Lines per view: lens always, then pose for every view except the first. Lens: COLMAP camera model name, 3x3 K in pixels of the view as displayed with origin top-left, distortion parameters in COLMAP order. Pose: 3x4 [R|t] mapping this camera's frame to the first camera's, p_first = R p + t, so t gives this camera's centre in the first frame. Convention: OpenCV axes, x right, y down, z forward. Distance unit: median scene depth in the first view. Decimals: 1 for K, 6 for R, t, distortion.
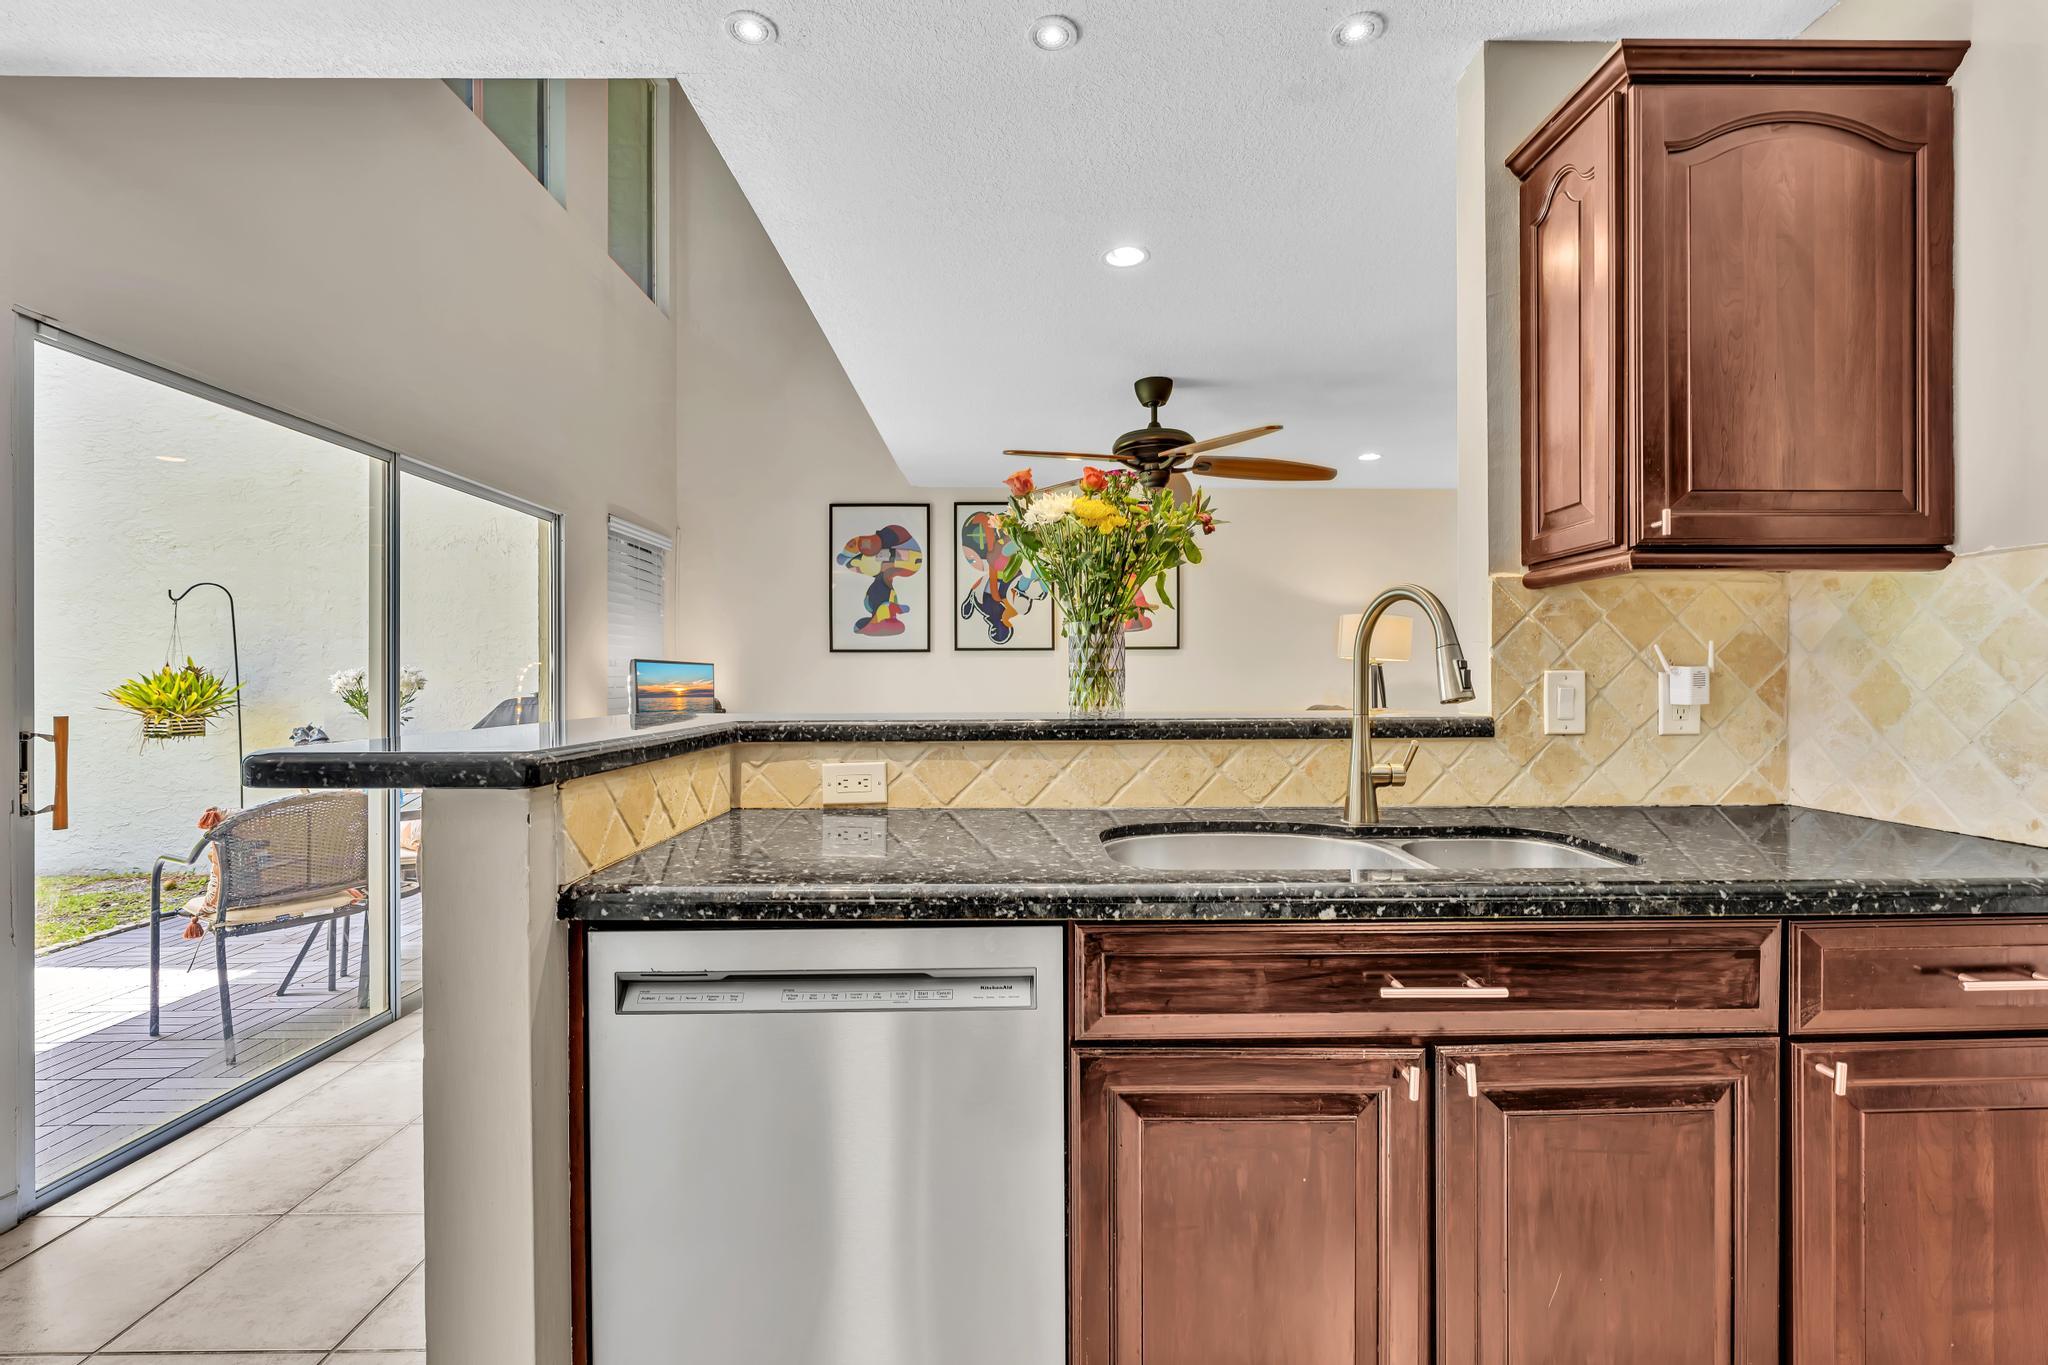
lens RADIAL K [[911.1, 0, 1029.0], [0, 911.1, 686.1], [0, 0, 1]] dist [-0.007182, 0.002573]
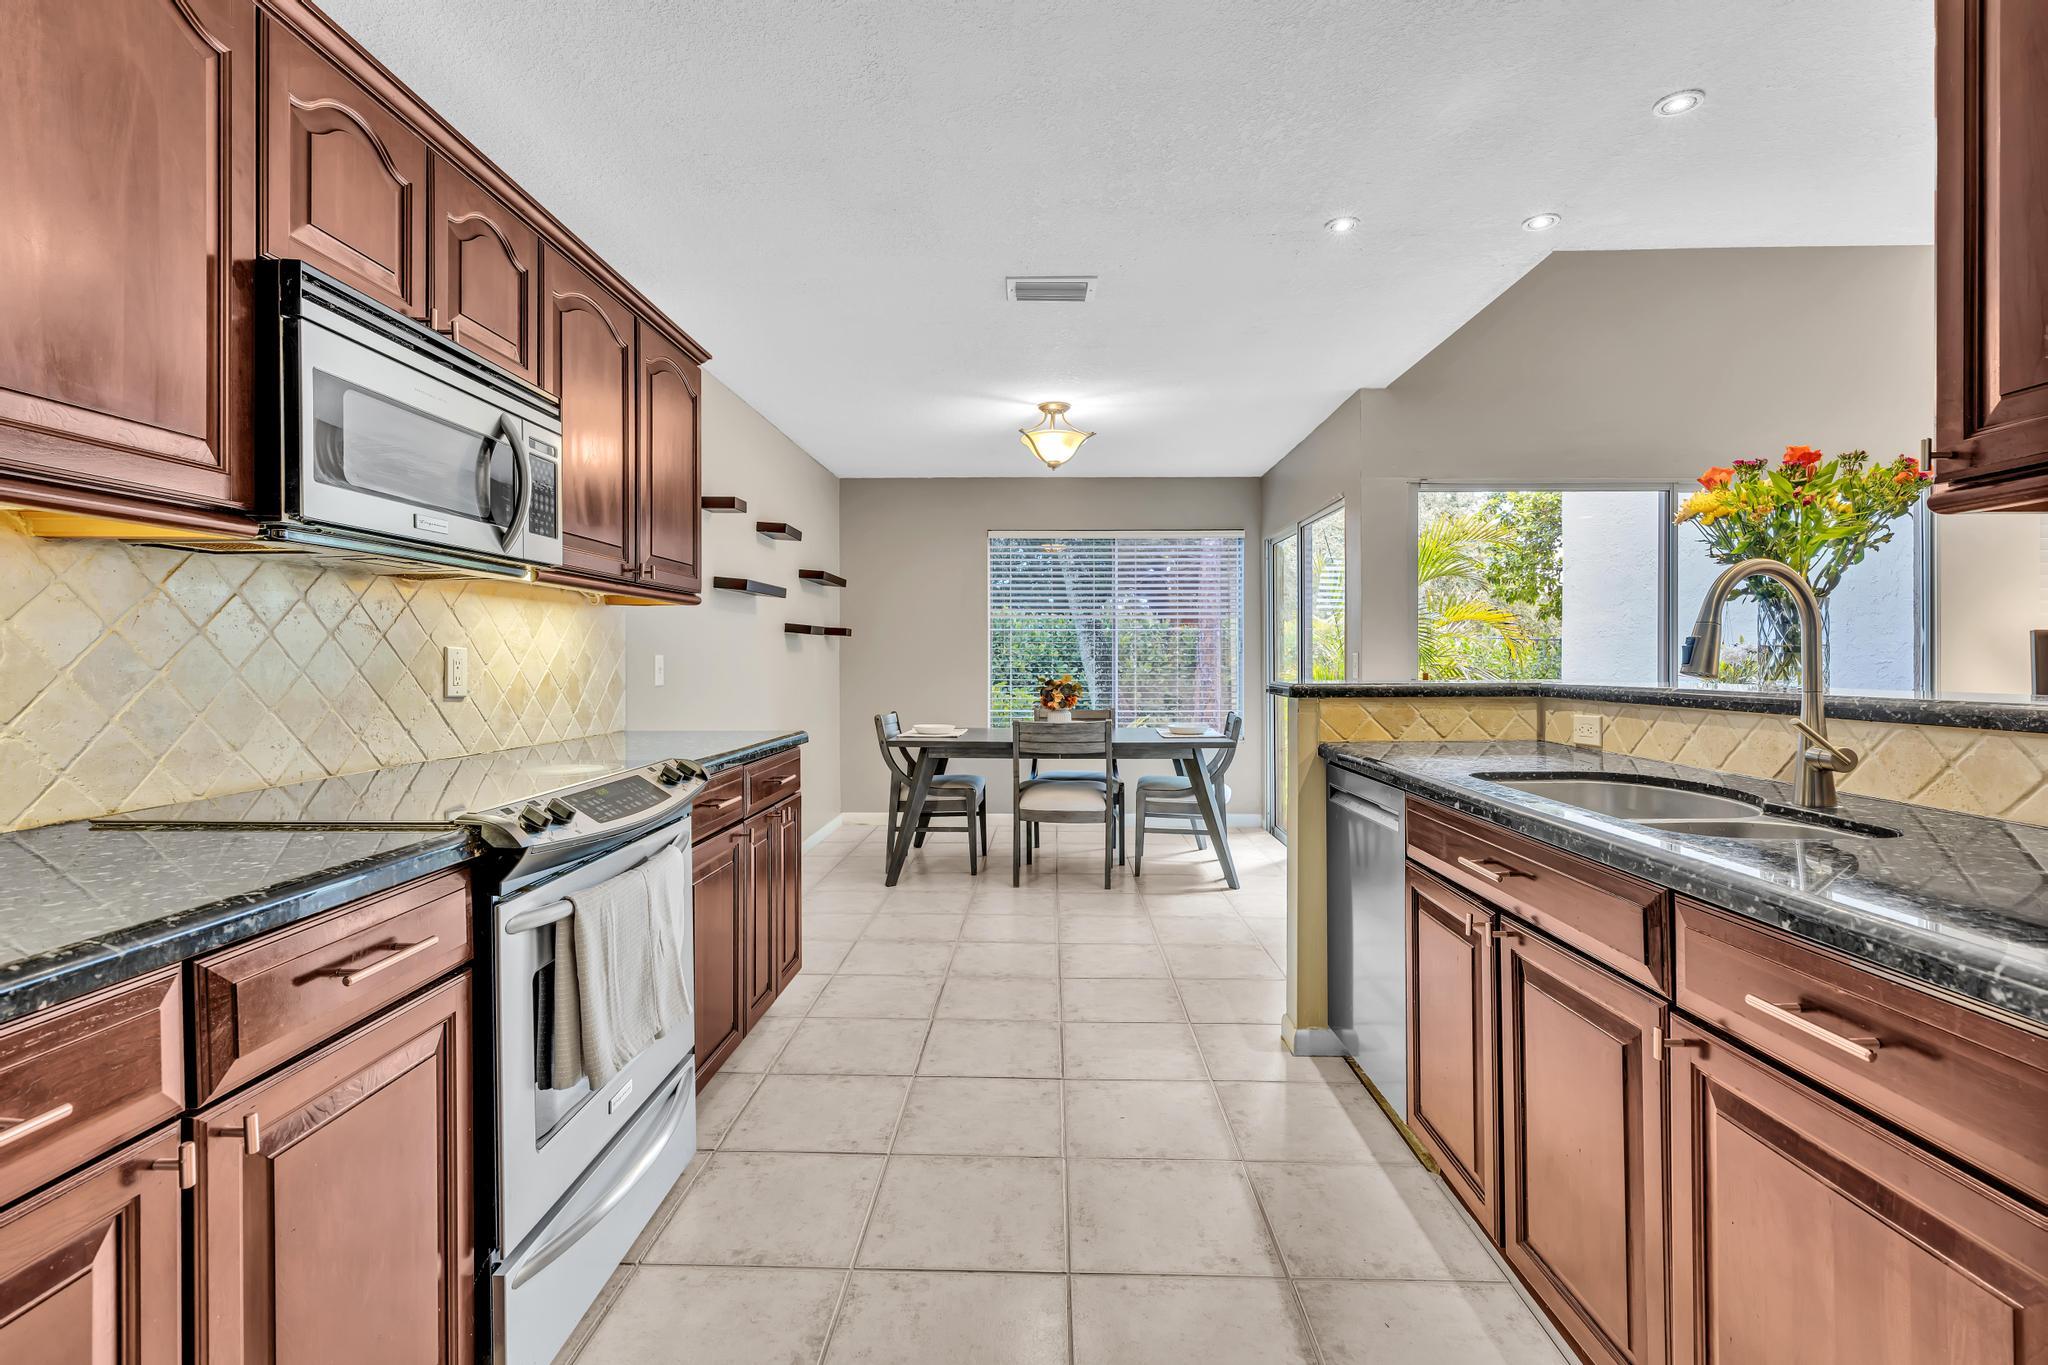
lens RADIAL K [[959.5, 0, 989.2], [0, 959.5, 661.3], [0, 0, 1]] dist [-0.003269, -0.000176]
pose [[-0.080673, 0.006024, -0.996722, 0.595664], [-0.004261, 0.999971, 0.006389, -0.001376], [0.996732, 0.004762, -0.080645, 0.096373]]
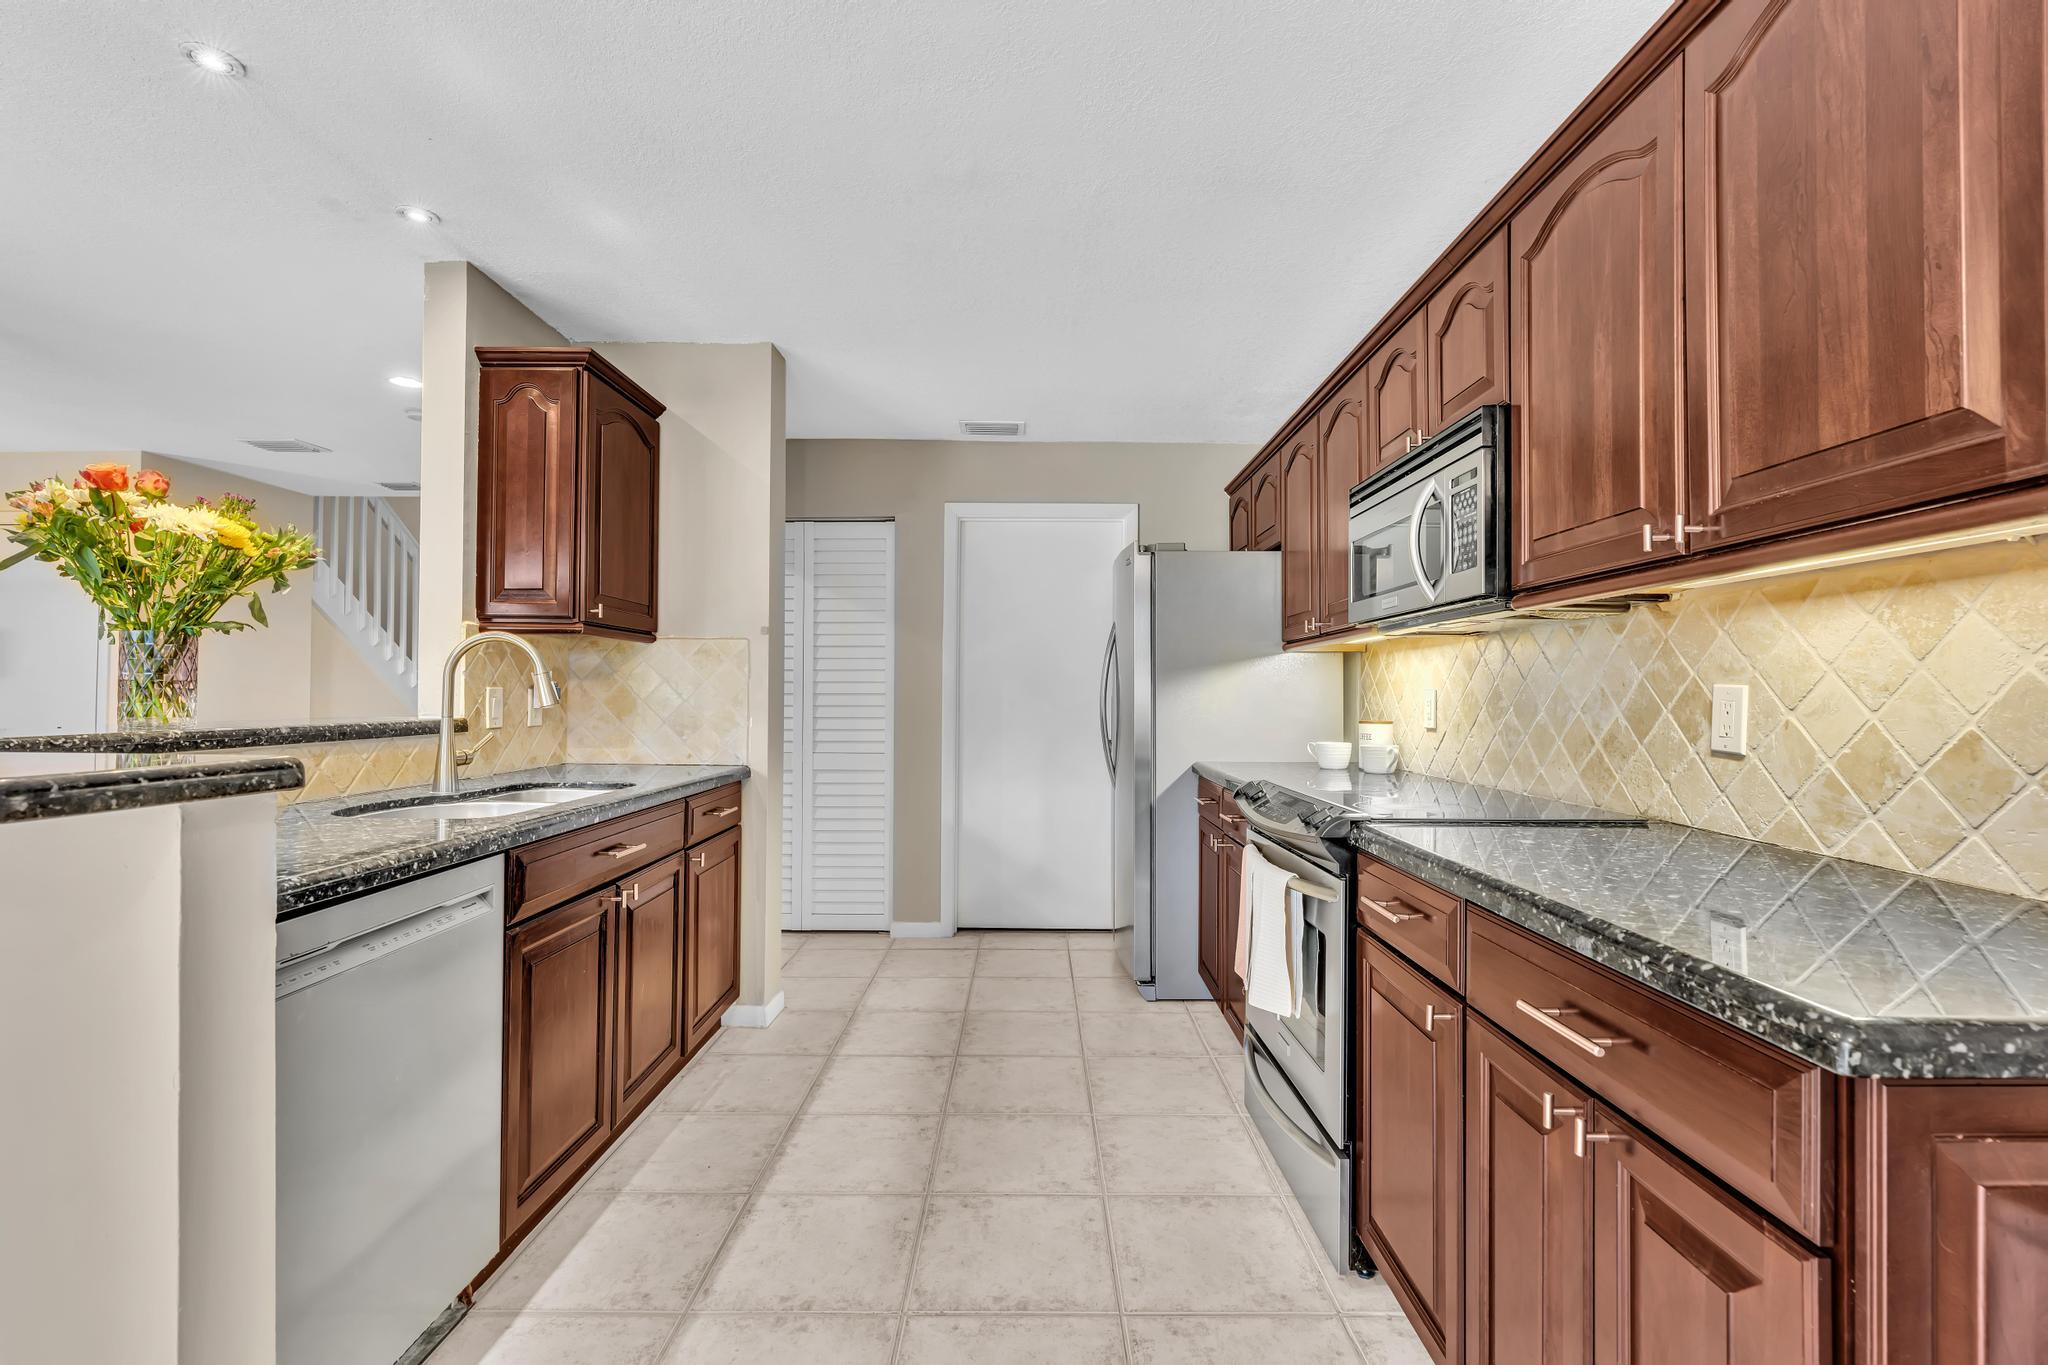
lens RADIAL K [[911.1, 0, 1030.9], [0, 911.1, 682.3], [0, 0, 1]] dist [-0.007182, 0.002573]
pose [[0.014654, 0.017265, 0.999744, -0.444037], [0.000952, 0.999850, -0.017281, 0.000917], [-0.999892, 0.001205, 0.014635, 0.026595]]
